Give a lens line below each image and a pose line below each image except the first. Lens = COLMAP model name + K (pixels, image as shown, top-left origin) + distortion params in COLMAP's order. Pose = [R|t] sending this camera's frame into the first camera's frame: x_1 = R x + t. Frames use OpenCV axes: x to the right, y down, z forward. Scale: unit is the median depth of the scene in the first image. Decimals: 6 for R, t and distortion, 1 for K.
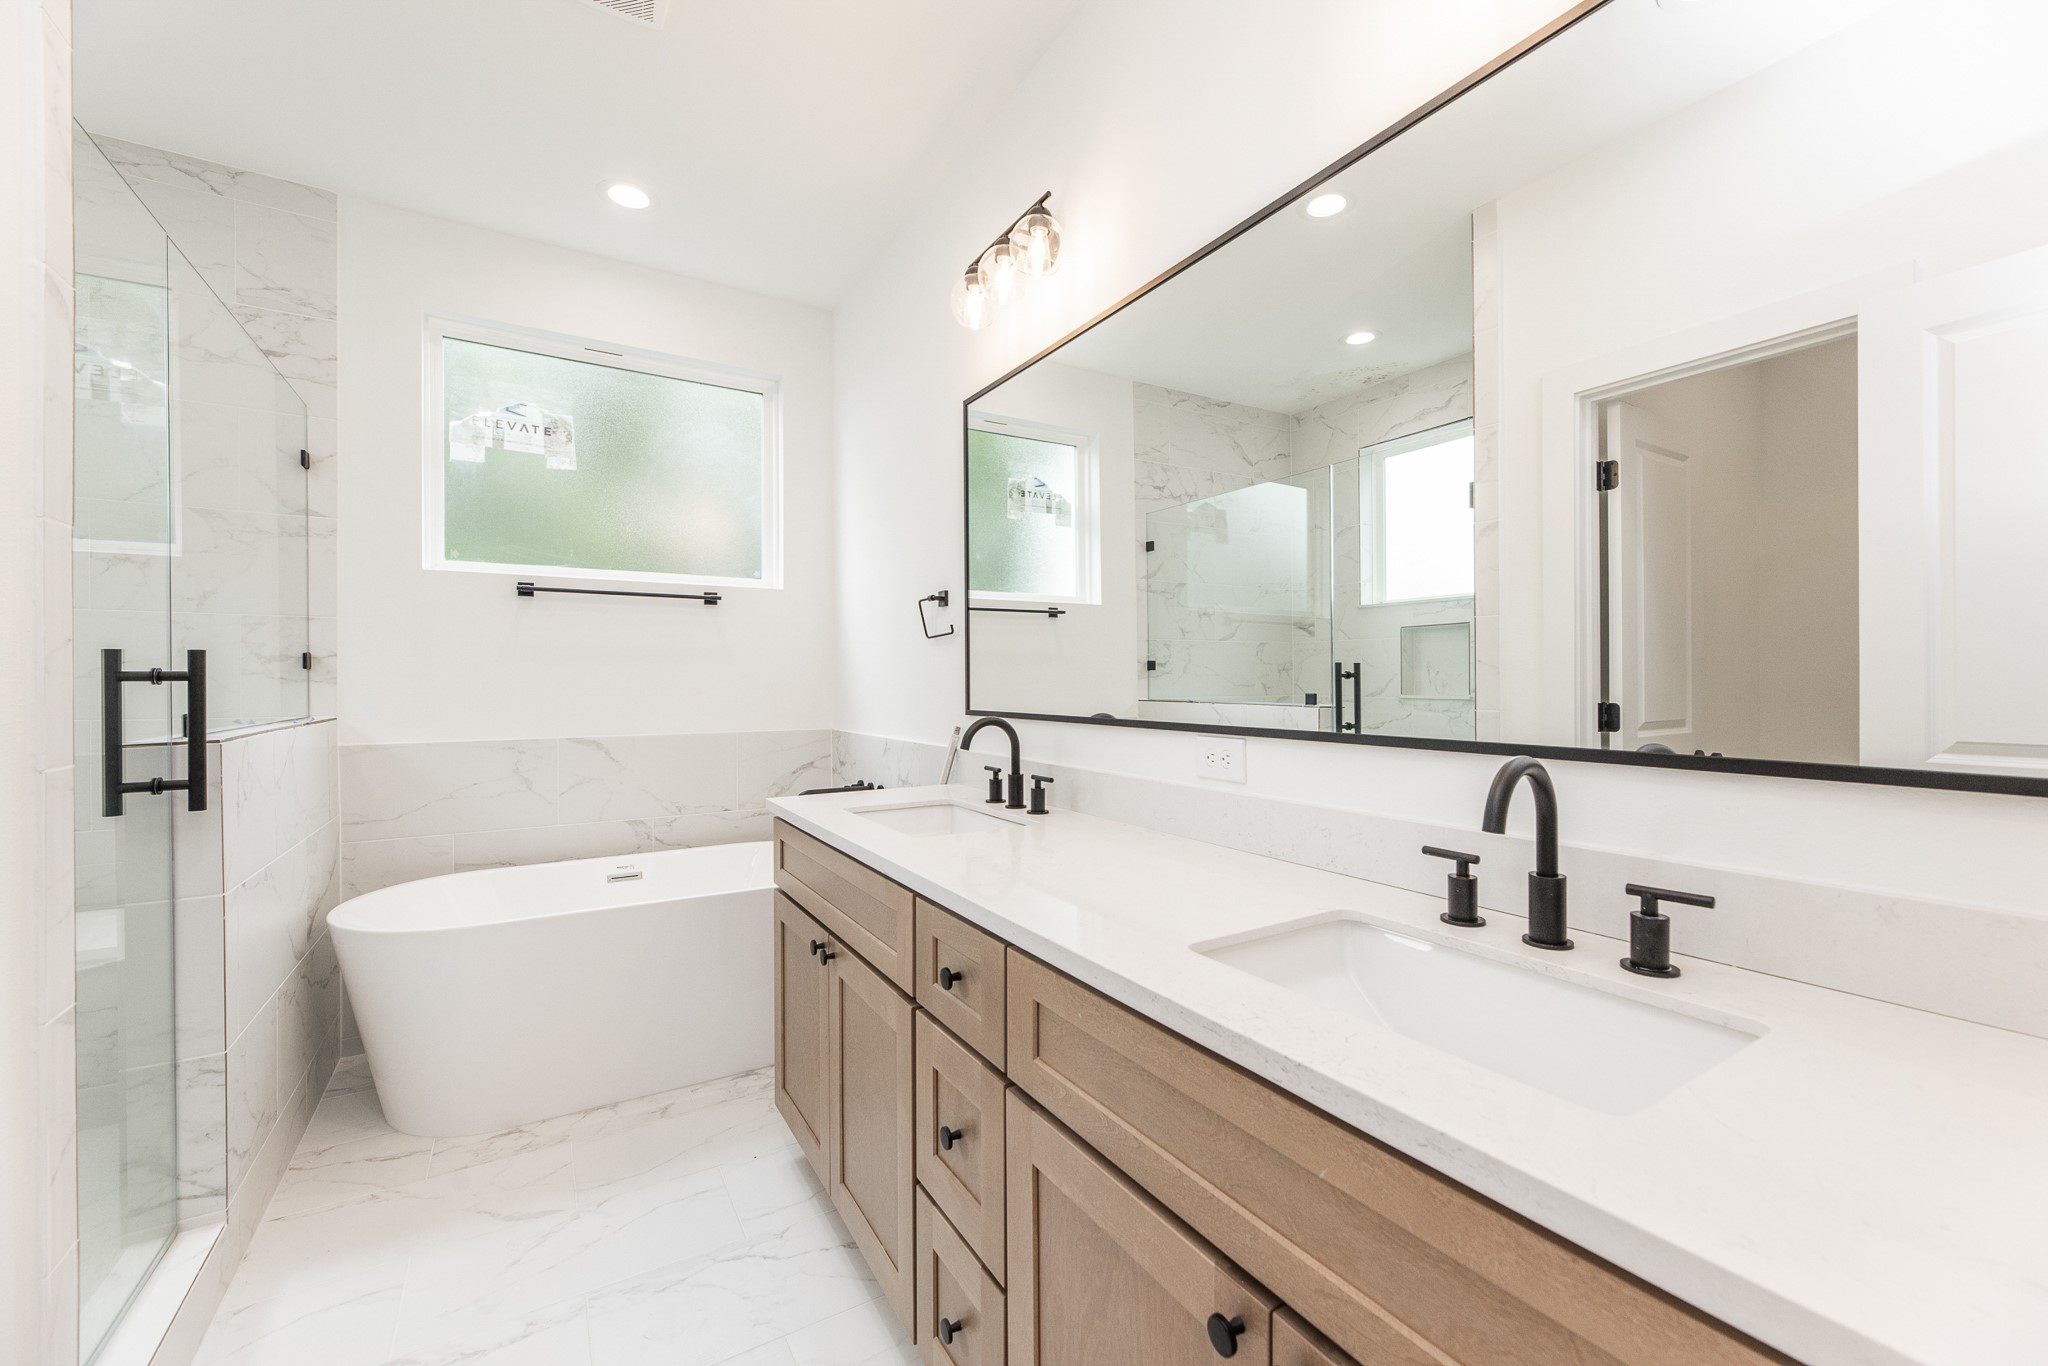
lens RADIAL K [[821.0, 0, 1038.8], [0, 821.0, 682.0], [0, 0, 1]] dist [-0.002160, -0.000147]
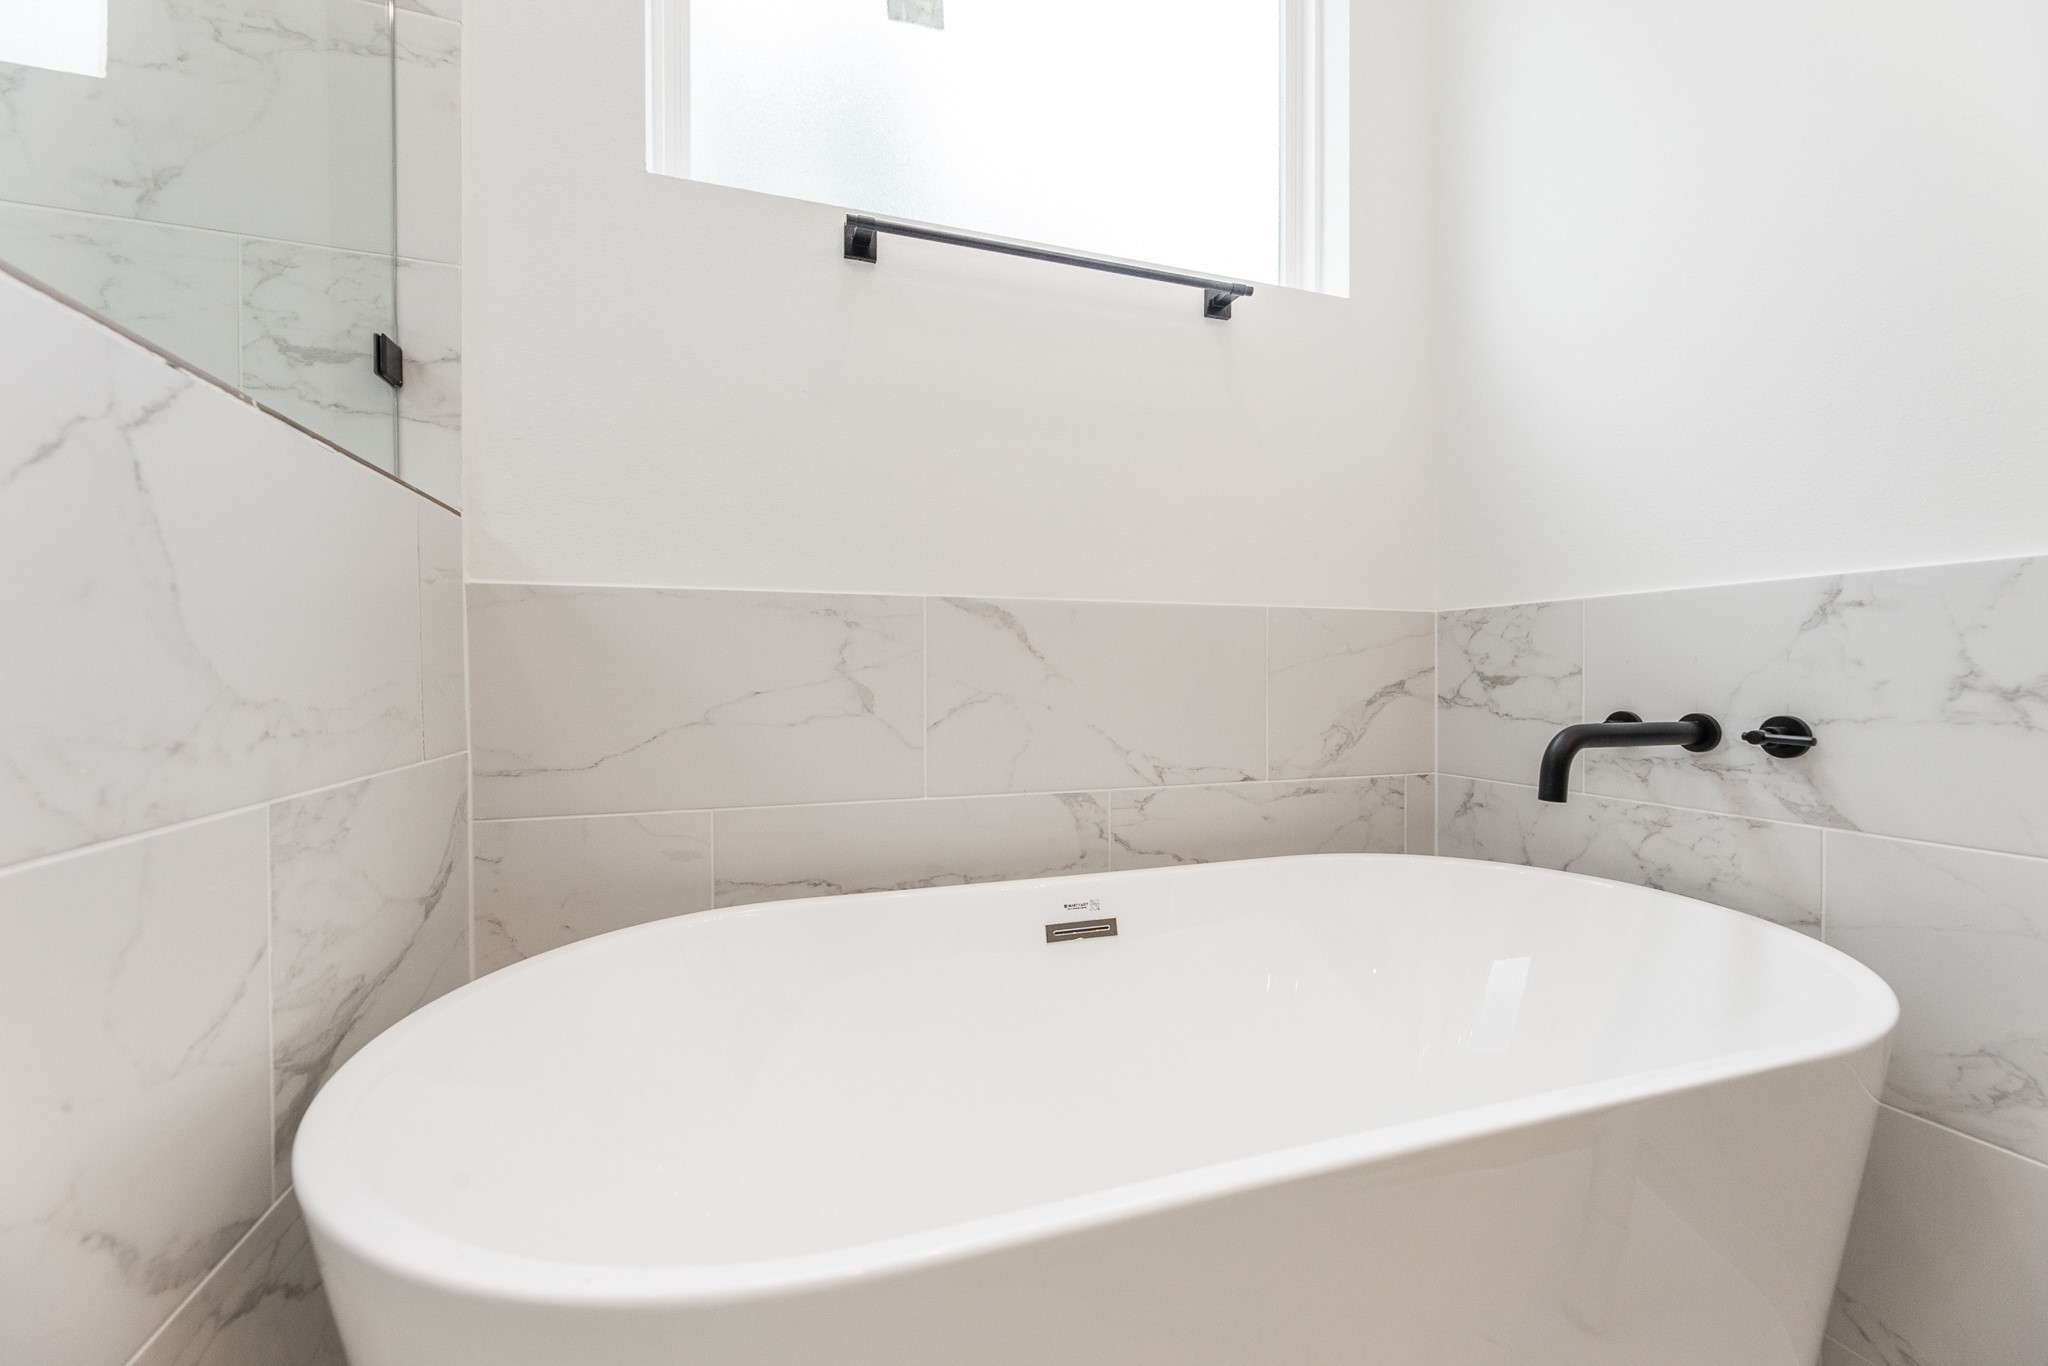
lens RADIAL K [[823.4, 0, 1036.8], [0, 823.4, 682.3], [0, 0, 1]] dist [0.000170, -0.000117]
pose [[0.973496, 0.001354, -0.228701, -0.478434], [-0.000282, 0.999989, 0.004719, 0.124293], [0.228705, -0.004530, 0.973485, 0.658935]]
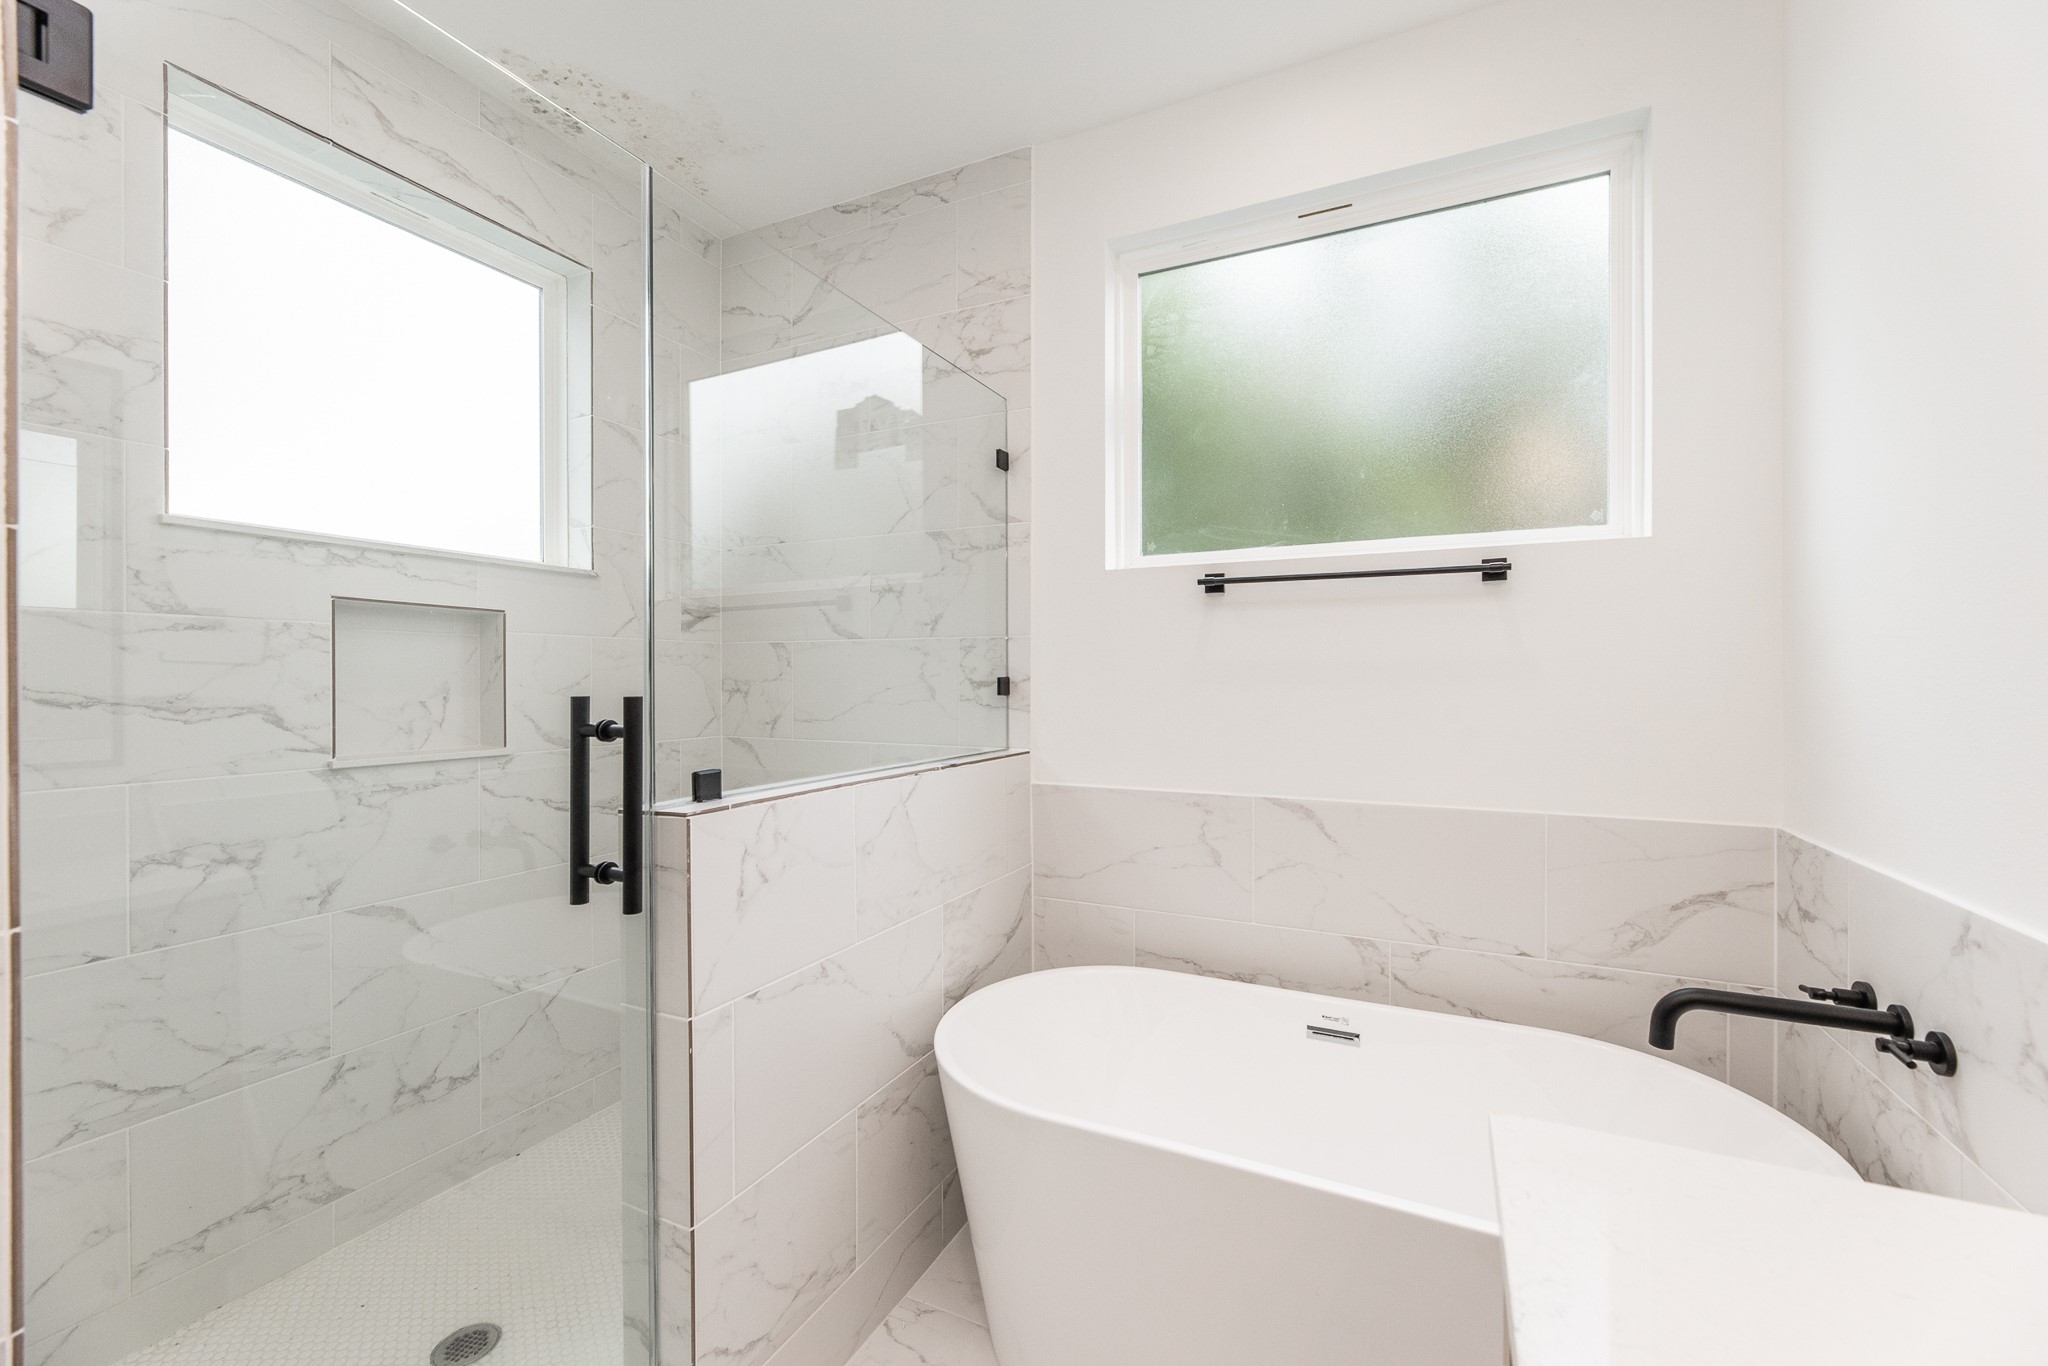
lens RADIAL K [[821.0, 0, 1038.8], [0, 821.0, 682.0], [0, 0, 1]] dist [-0.002160, -0.000147]
pose [[0.538365, 0.005051, -0.842697, -0.116955], [-0.001796, 0.999987, 0.004847, -0.033511], [0.842710, -0.001096, 0.538367, 0.533669]]
